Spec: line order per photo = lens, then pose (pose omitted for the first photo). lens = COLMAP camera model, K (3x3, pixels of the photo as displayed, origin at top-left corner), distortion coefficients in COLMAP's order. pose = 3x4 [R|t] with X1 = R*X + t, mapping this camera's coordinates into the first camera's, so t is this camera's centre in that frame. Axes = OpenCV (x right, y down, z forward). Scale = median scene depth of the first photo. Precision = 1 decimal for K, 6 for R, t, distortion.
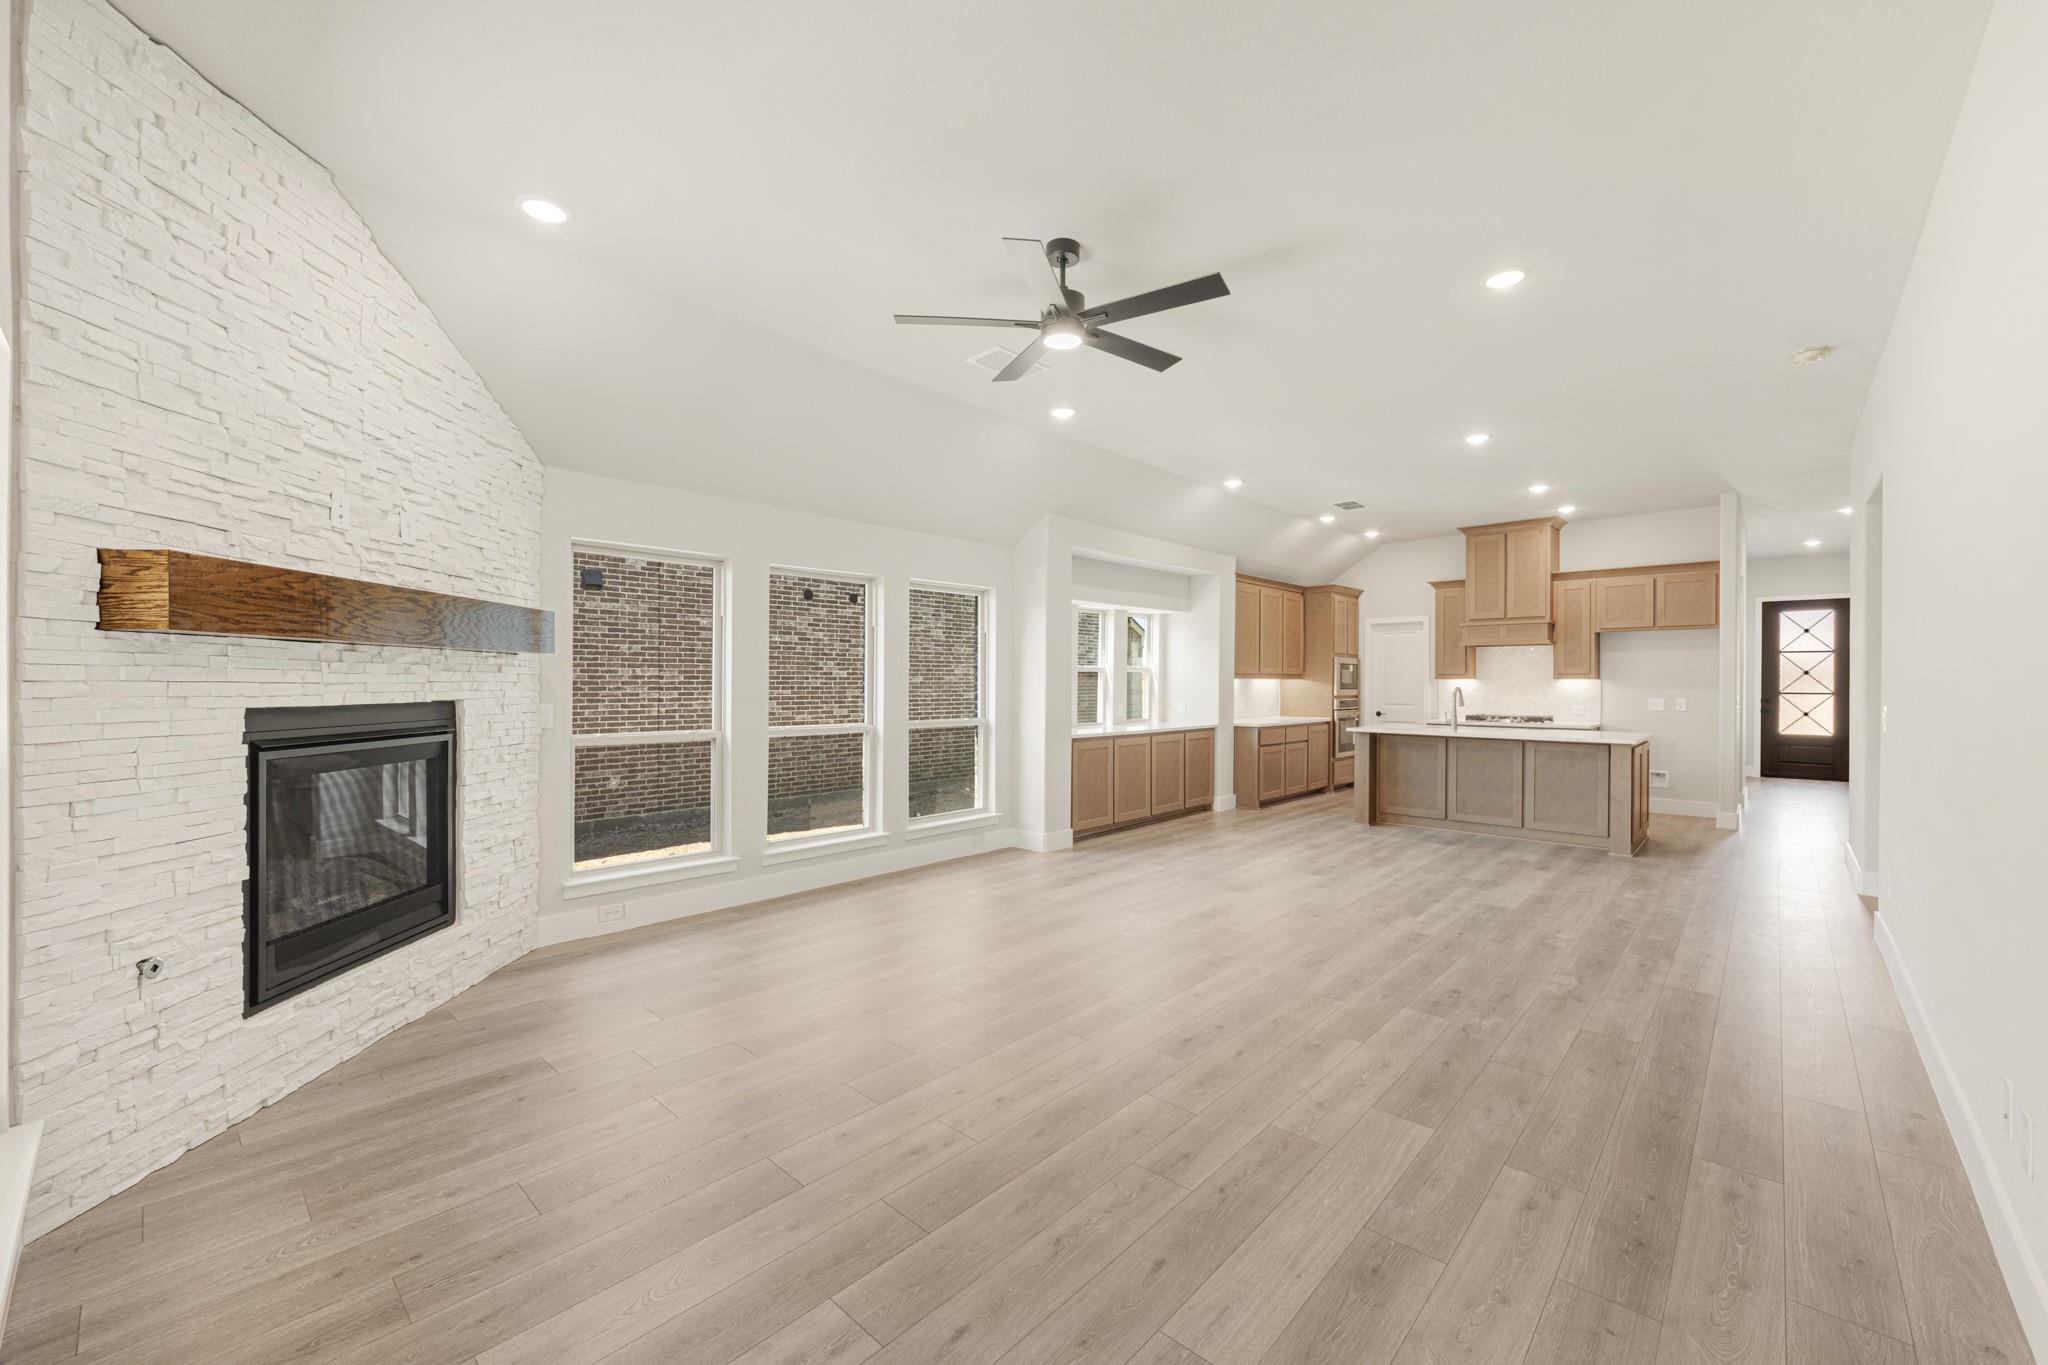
lens RADIAL K [[816.4, 0, 1024.0], [0, 816.4, 682.5], [0, 0, 1]] dist [0.000139, 0.000018]
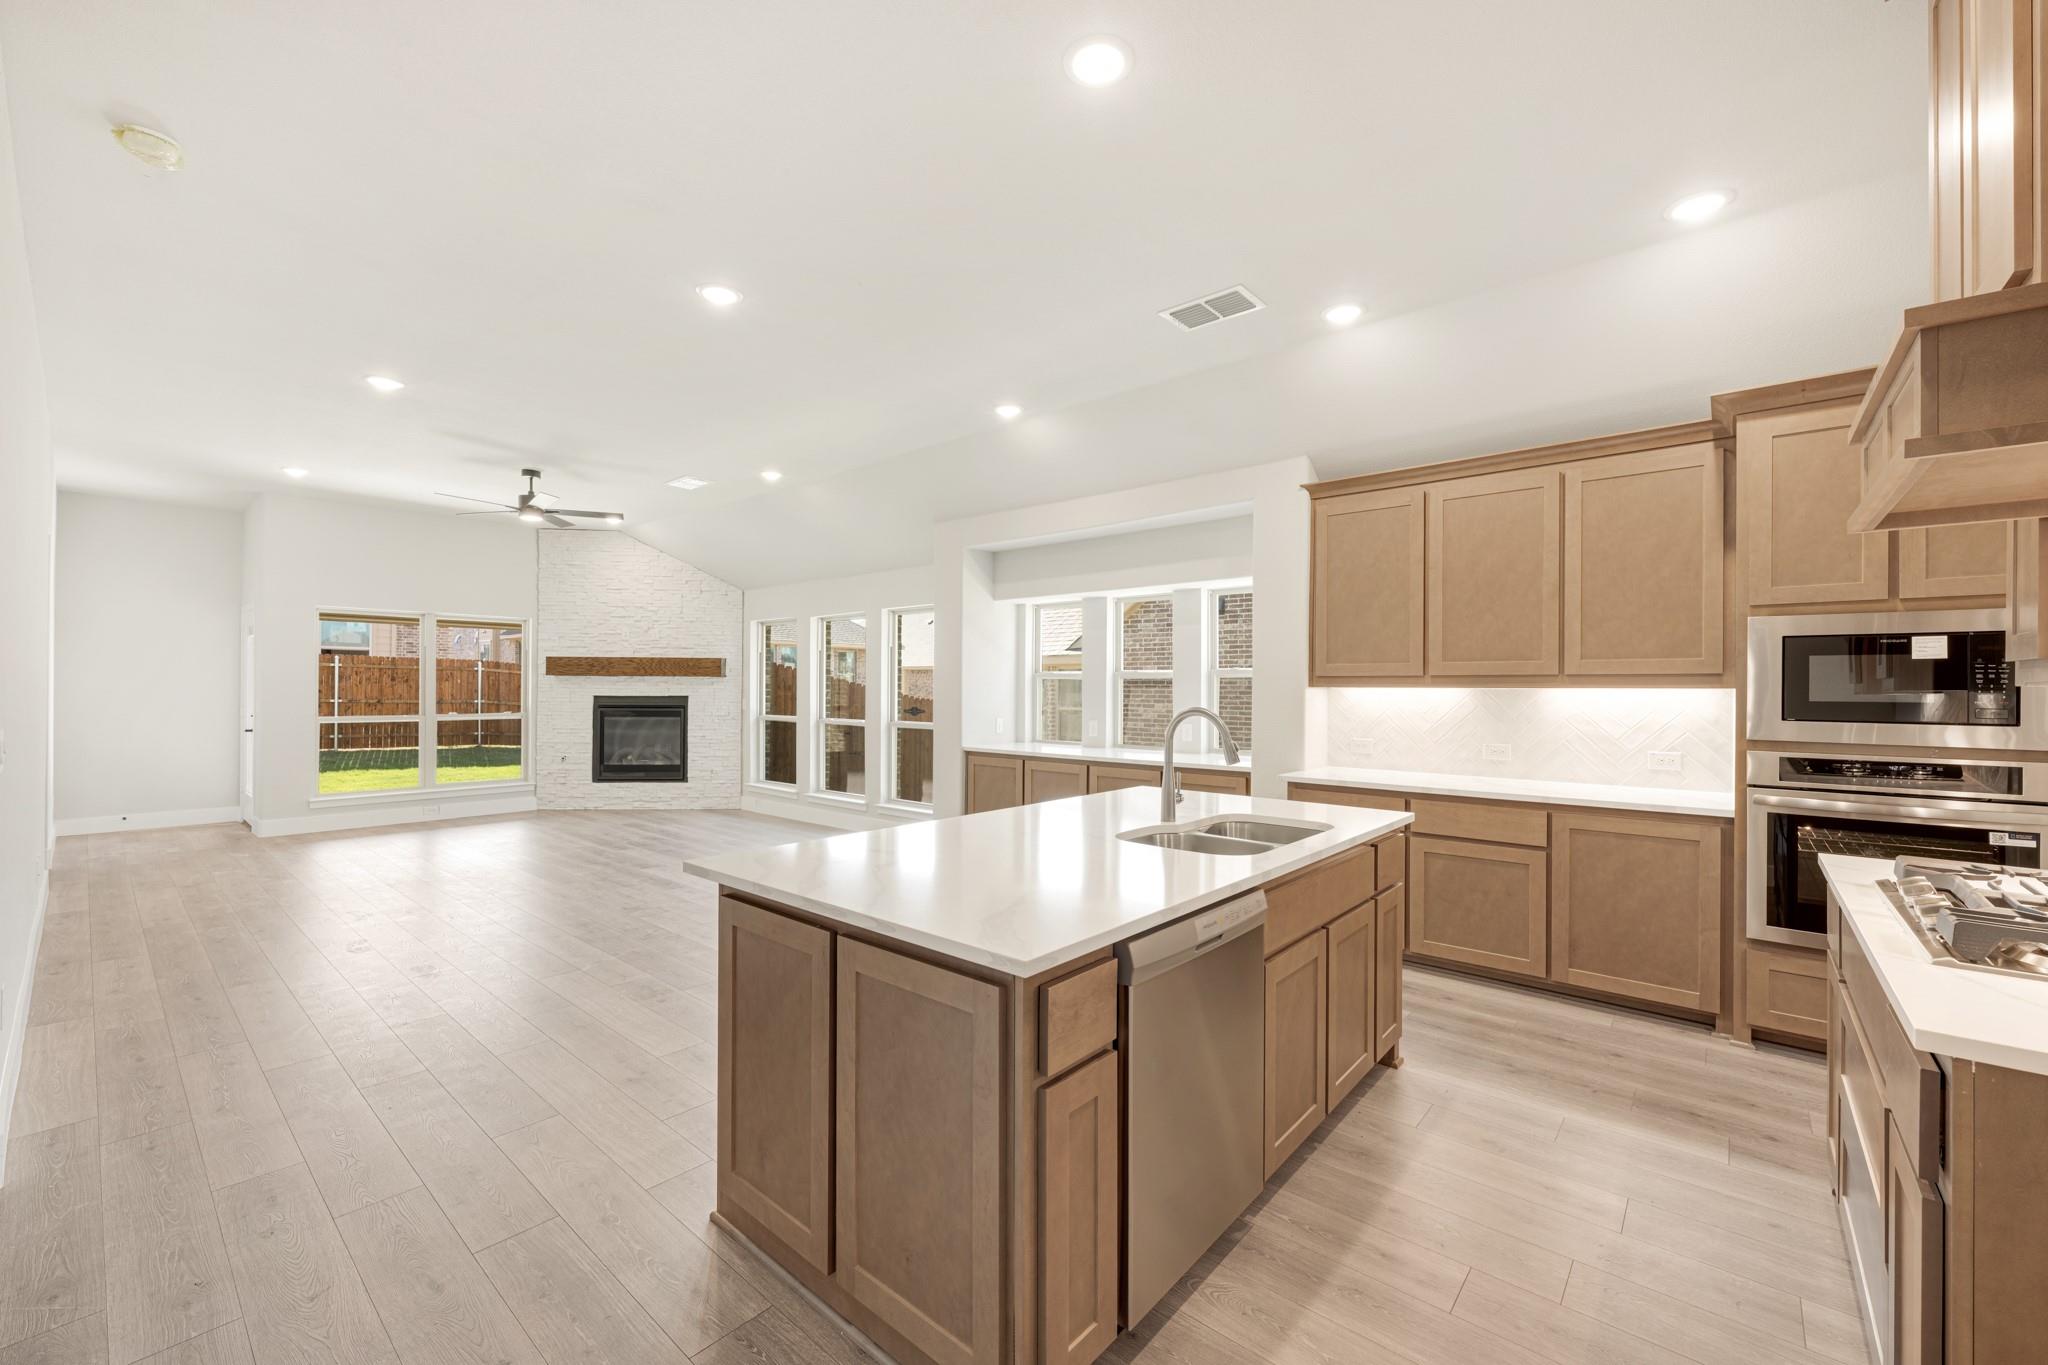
lens RADIAL K [[816.4, 0, 1024.0], [0, 816.4, 682.5], [0, 0, 1]] dist [0.000139, 0.000018]
pose [[0.032748, -0.008964, -0.999423, 0.853497], [-0.006007, 0.999940, -0.009166, -0.001617], [0.999446, 0.006304, 0.032692, 0.878114]]
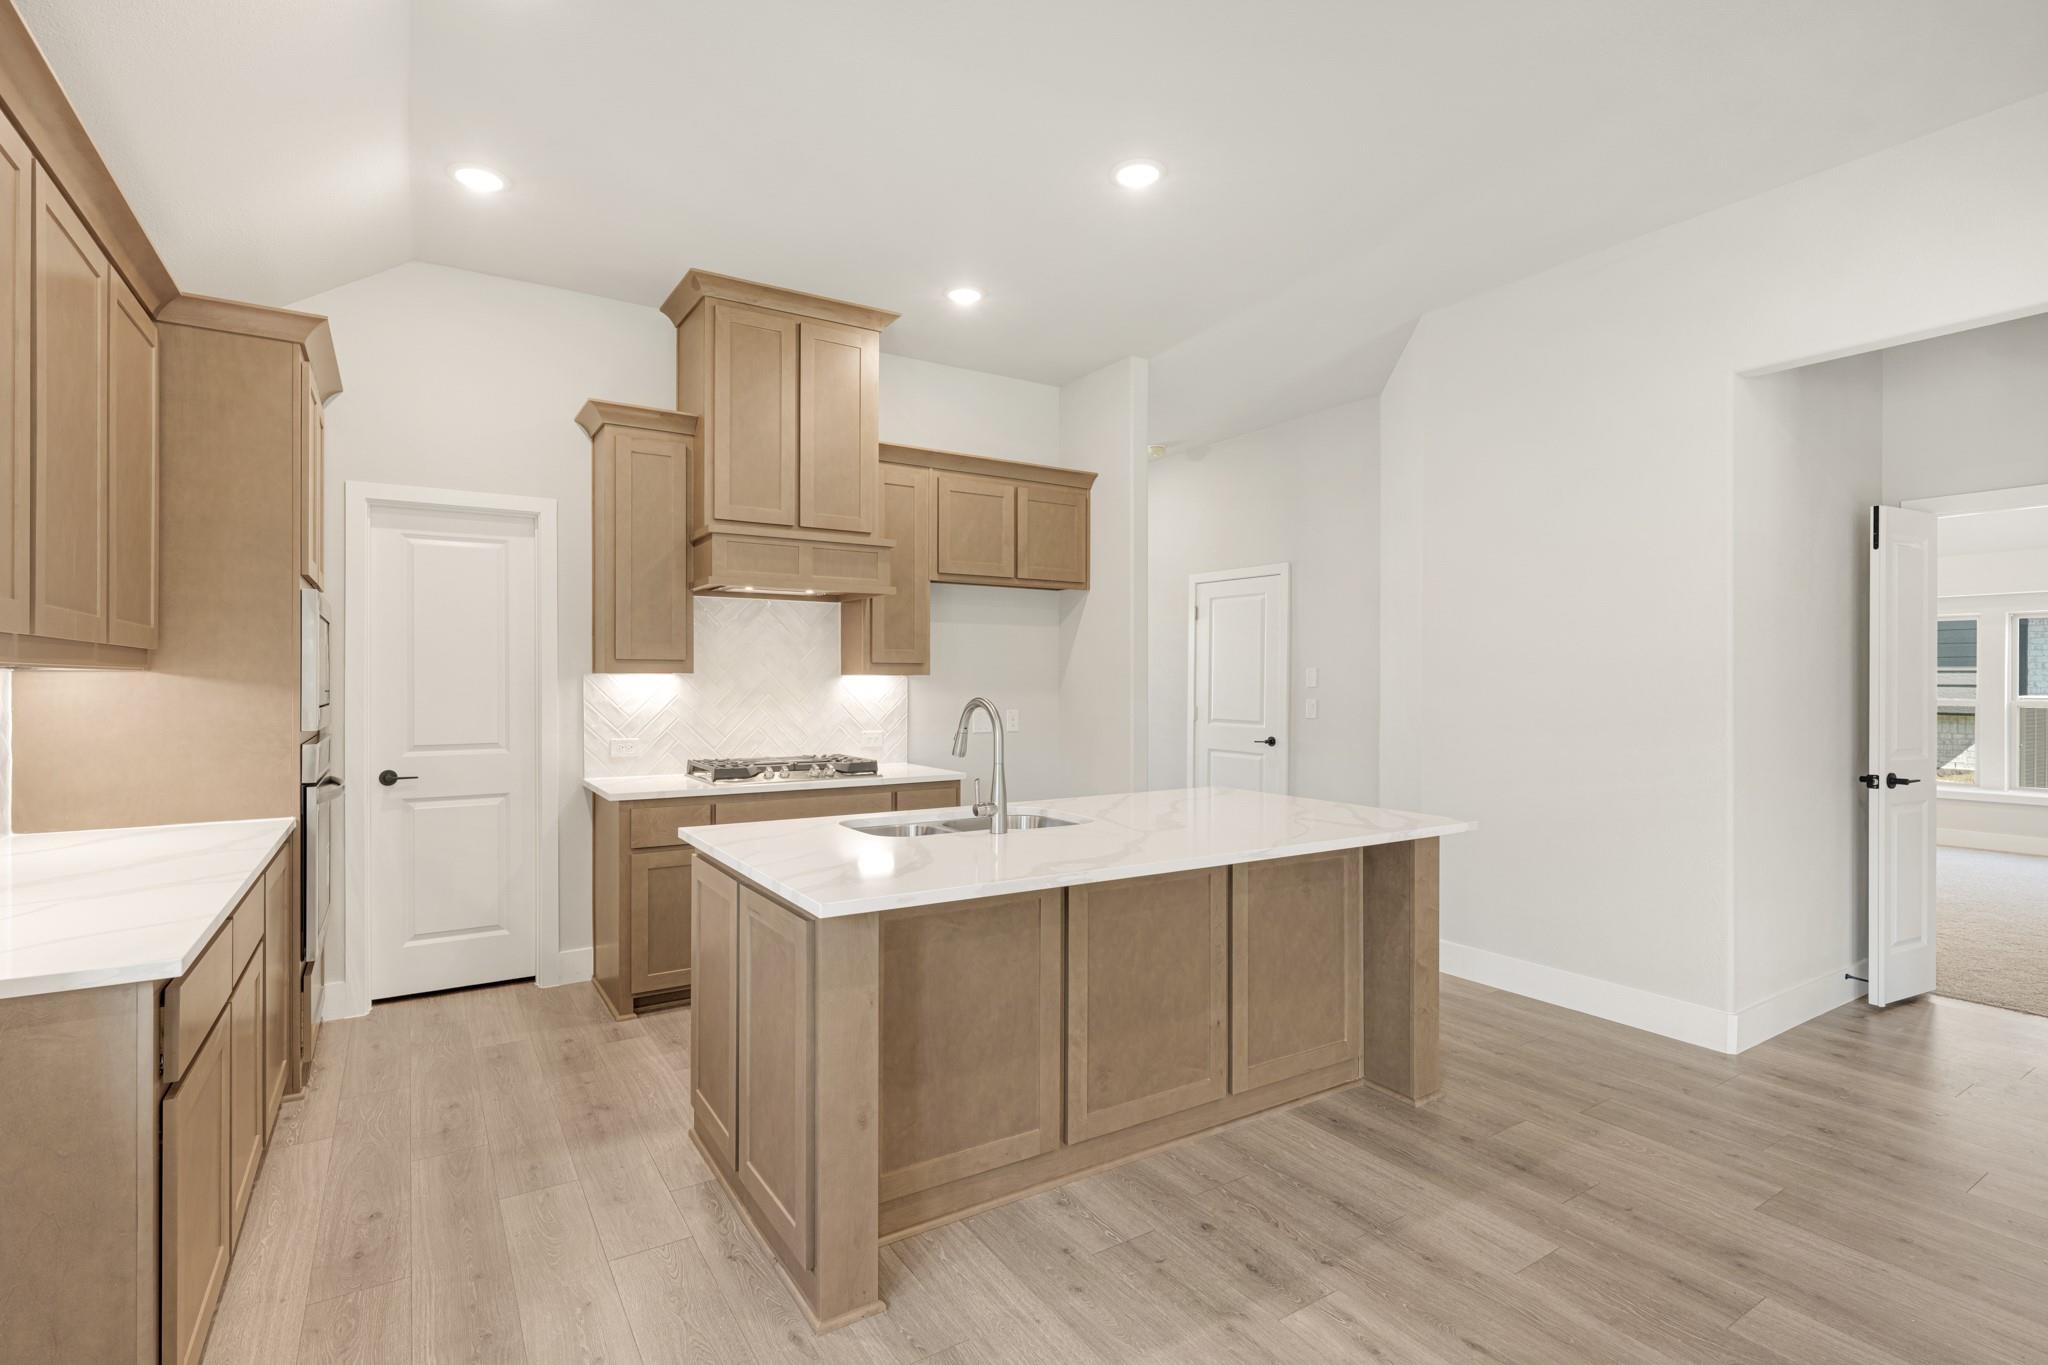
lens RADIAL K [[962.7, 0, 1024.0], [0, 962.7, 682.5], [0, 0, 1]] dist [0.000961, 0.000072]
pose [[0.251370, 0.001070, 0.967891, 0.163156], [0.000587, 0.999999, -0.001258, 0.000957], [-0.967891, 0.000884, 0.251369, 0.855553]]
